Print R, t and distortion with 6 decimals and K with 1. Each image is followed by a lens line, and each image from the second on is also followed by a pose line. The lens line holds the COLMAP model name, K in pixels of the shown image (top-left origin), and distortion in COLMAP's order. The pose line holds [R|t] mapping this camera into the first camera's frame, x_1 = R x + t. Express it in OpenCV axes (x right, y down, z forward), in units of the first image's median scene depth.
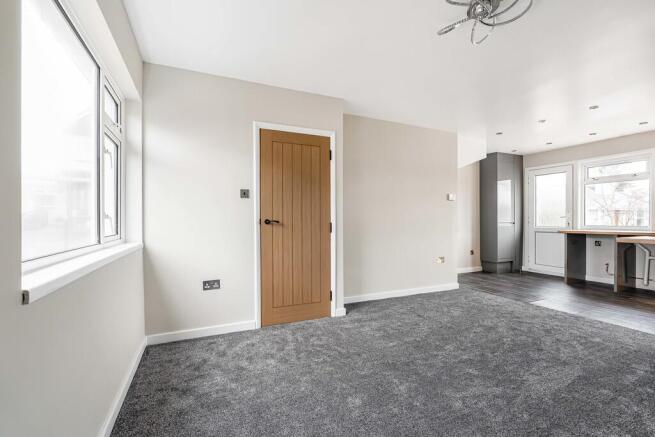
lens RADIAL K [[286.9, 0, 324.0], [0, 286.9, 220.1], [0, 0, 1]] dist [-0.005134, 0.001362]
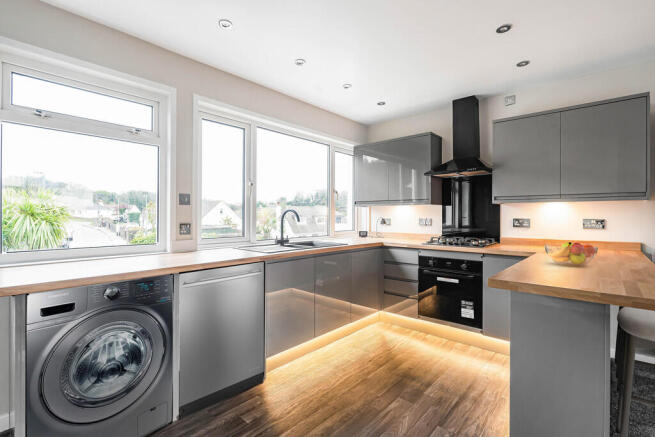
lens RADIAL K [[308.1, 0, 330.1], [0, 308.1, 215.0], [0, 0, 1]] dist [-0.002997, 0.001382]
pose [[-0.408366, 0.001883, 0.912816, 1.048976], [-0.002534, 0.999992, -0.003196, -0.049274], [-0.912815, -0.003619, -0.408358, 1.856851]]
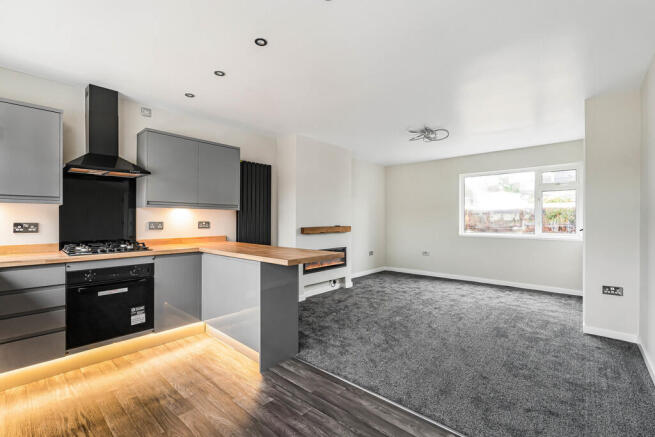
lens RADIAL K [[286.9, 0, 326.9], [0, 286.9, 218.7], [0, 0, 1]] dist [-0.005134, 0.001362]
pose [[-0.915671, -0.002519, -0.401922, 1.738355], [-0.001158, 0.999993, -0.003630, -0.050538], [0.401928, -0.002859, -0.915667, 2.177161]]
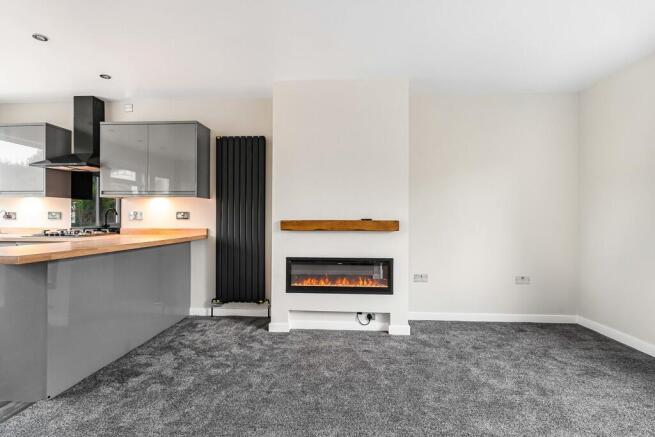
lens RADIAL K [[308.1, 0, 329.1], [0, 308.1, 216.5], [0, 0, 1]] dist [-0.002997, 0.001382]
pose [[-0.888171, -0.000205, 0.459513, 0.347013], [-0.003458, 0.999975, -0.006239, -0.008761], [-0.459500, -0.007130, -0.888149, 1.480027]]
